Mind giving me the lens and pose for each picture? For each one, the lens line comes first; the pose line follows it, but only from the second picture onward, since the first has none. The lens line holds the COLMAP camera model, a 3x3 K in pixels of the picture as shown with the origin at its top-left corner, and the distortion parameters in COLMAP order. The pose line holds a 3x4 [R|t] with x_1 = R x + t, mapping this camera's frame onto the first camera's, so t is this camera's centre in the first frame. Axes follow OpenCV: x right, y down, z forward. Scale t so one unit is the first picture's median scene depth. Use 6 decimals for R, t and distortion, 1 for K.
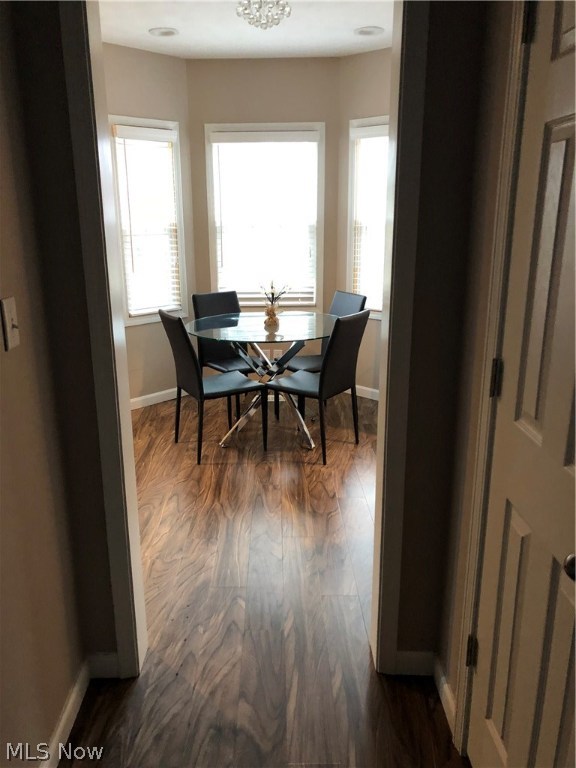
lens RADIAL K [[611.1, 0, 288.8], [0, 611.1, 380.9], [0, 0, 1]] dist [0.009985, -0.035471]
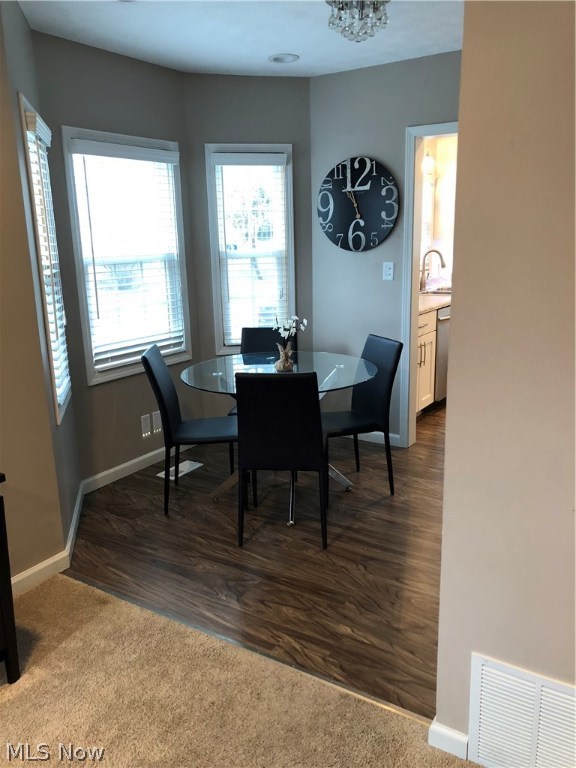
lens RADIAL K [[611.1, 0, 290.9], [0, 611.1, 387.9], [0, 0, 1]] dist [0.009985, -0.035471]
pose [[0.548439, -0.209260, 0.809583, -0.628437], [0.215942, 0.970783, 0.104641, -0.138248], [-0.807827, 0.117434, 0.577603, 0.405023]]
